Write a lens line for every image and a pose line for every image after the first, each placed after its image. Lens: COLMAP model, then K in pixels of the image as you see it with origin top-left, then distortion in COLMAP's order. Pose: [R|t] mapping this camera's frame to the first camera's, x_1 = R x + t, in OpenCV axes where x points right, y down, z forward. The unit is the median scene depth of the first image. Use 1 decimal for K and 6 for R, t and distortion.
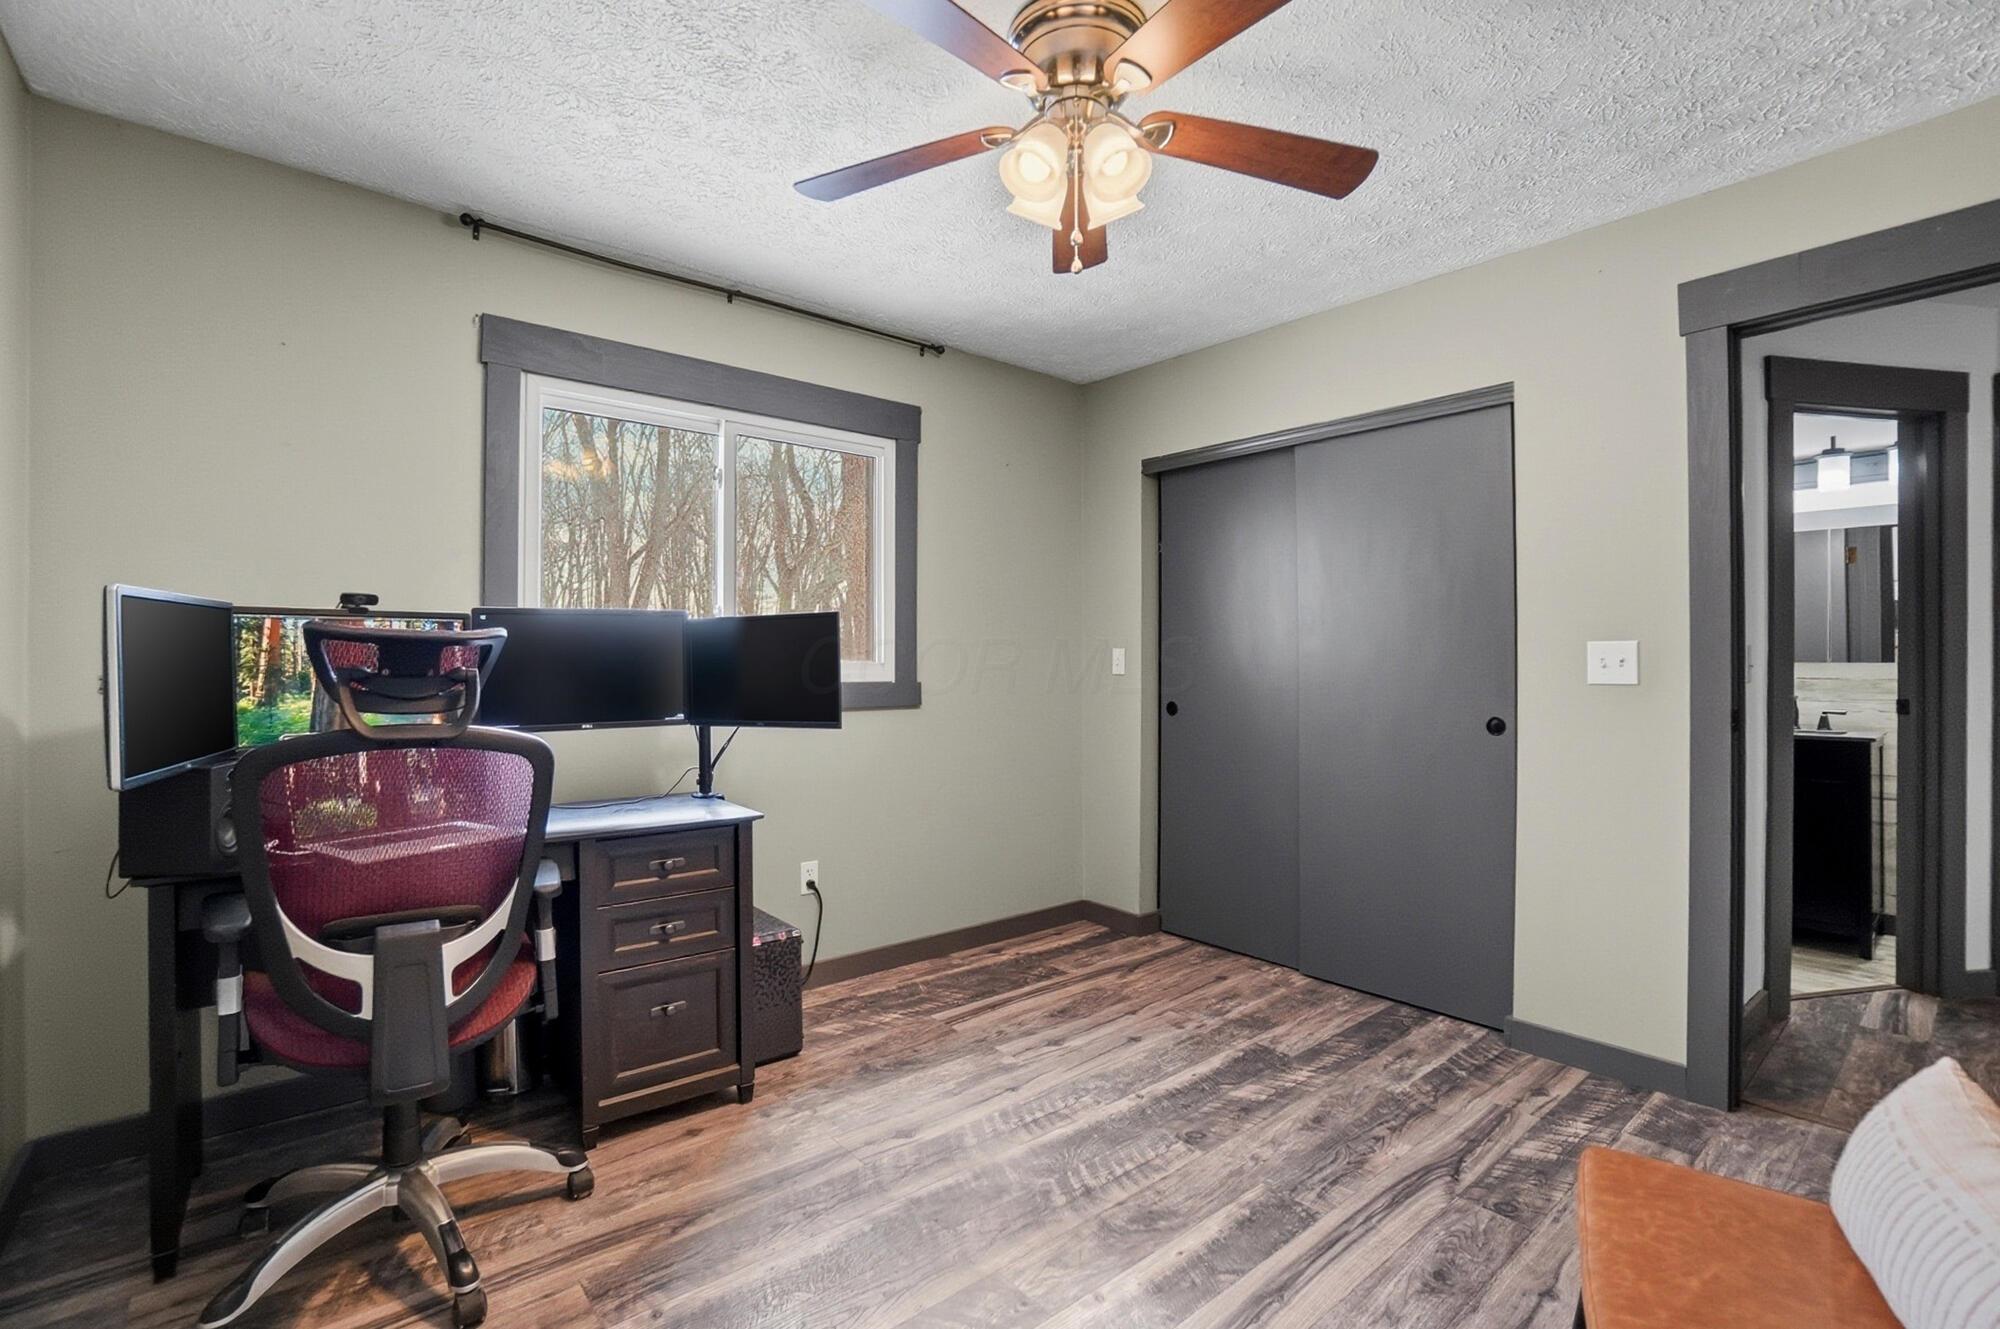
lens RADIAL K [[908.0, 0, 992.2], [0, 908.0, 658.1], [0, 0, 1]] dist [-0.043728, 0.012658]
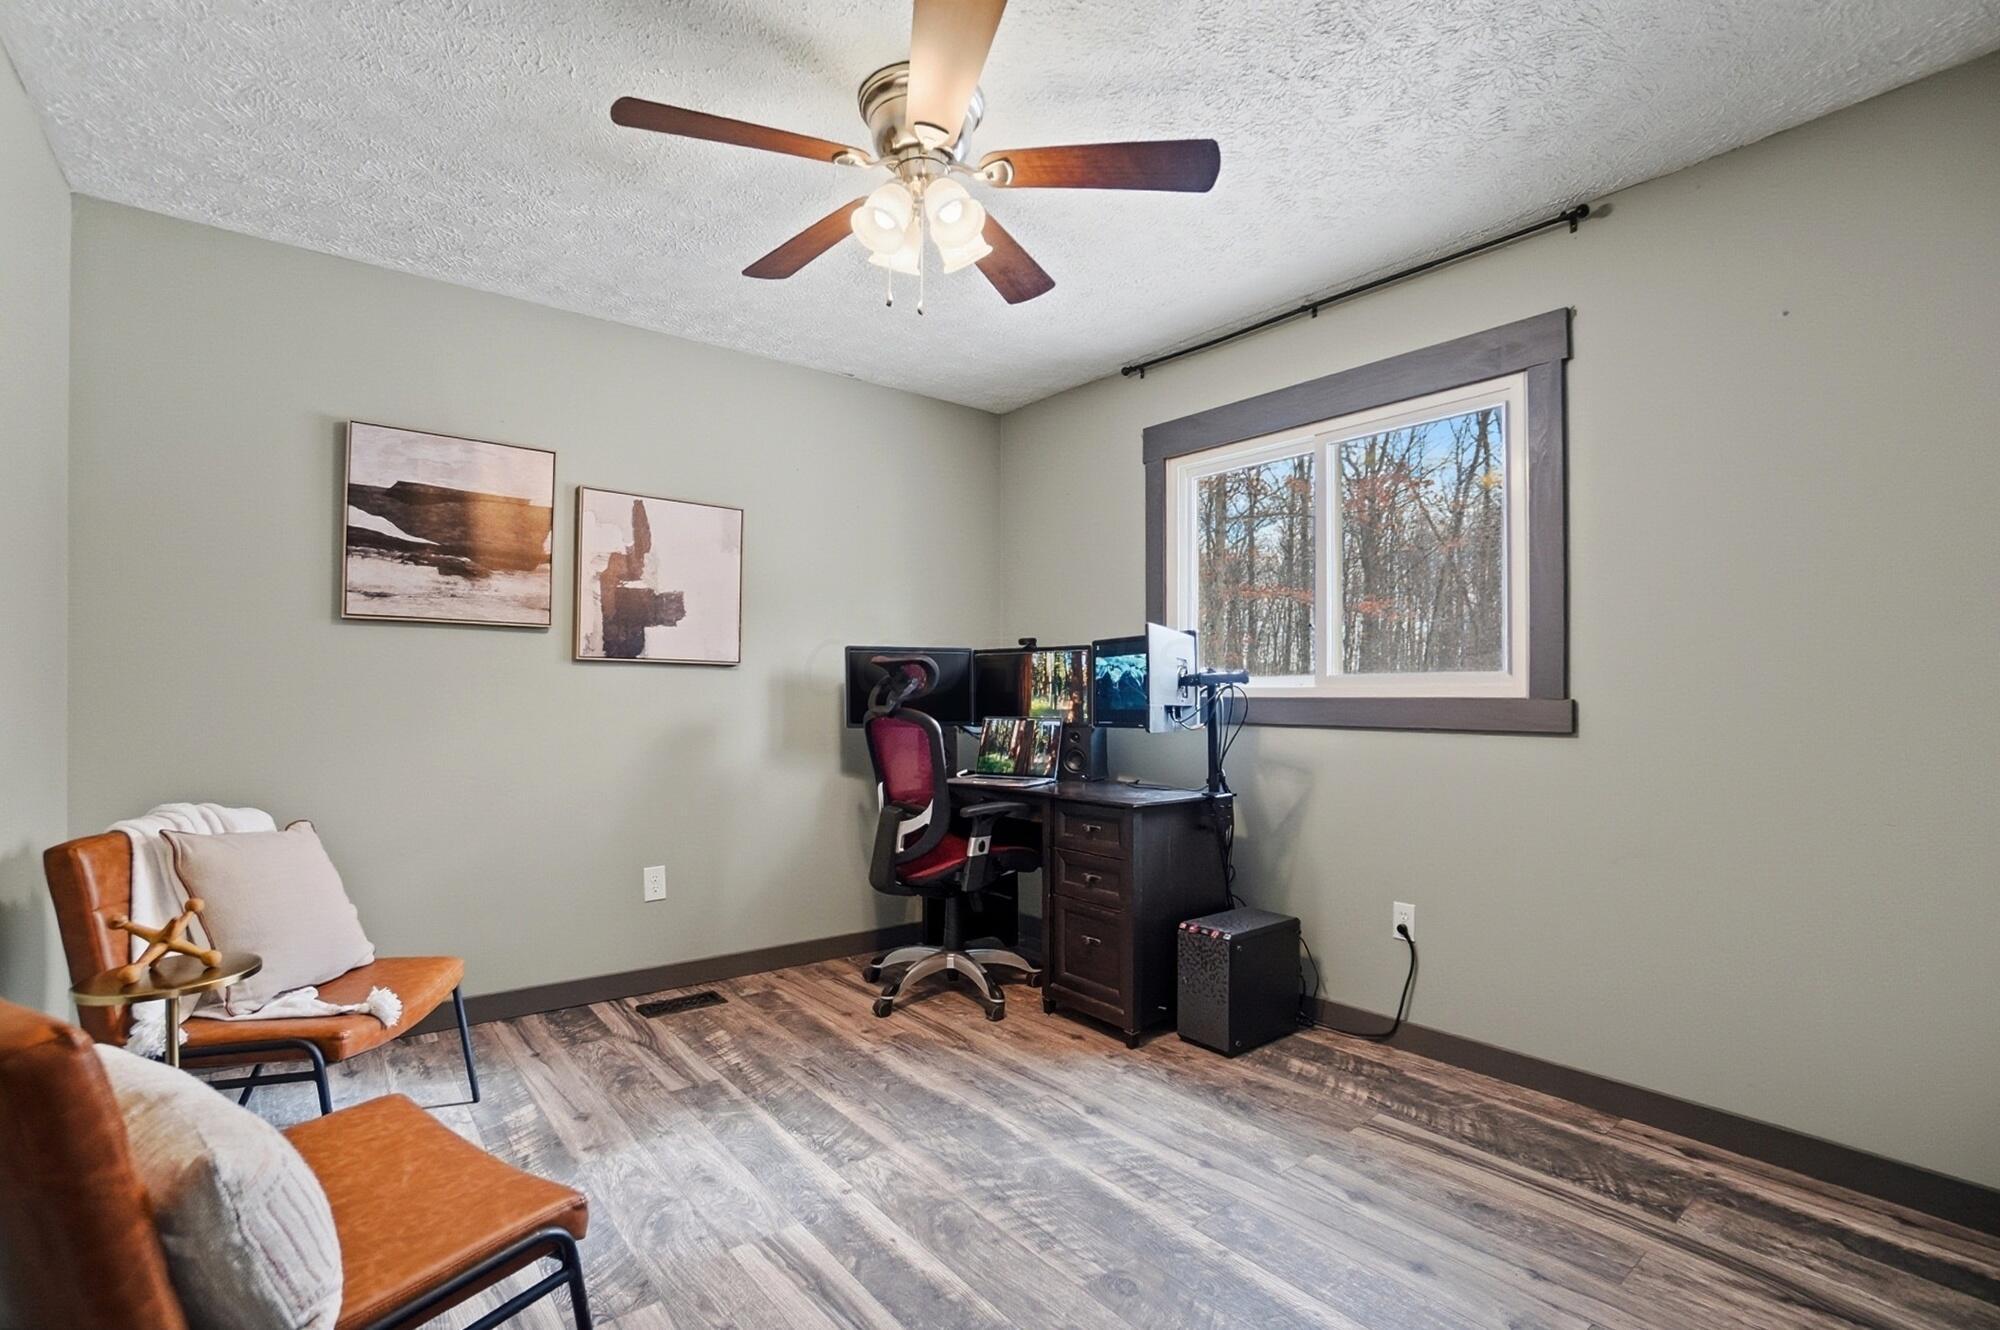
lens RADIAL K [[908.0, 0, 981.6], [0, 908.0, 693.2], [0, 0, 1]] dist [-0.043728, 0.012658]
pose [[-0.027319, -0.002955, -0.999622, 0.858608], [0.000902, 0.999995, -0.002981, 0.032245], [0.999626, -0.000983, -0.027317, 0.788041]]
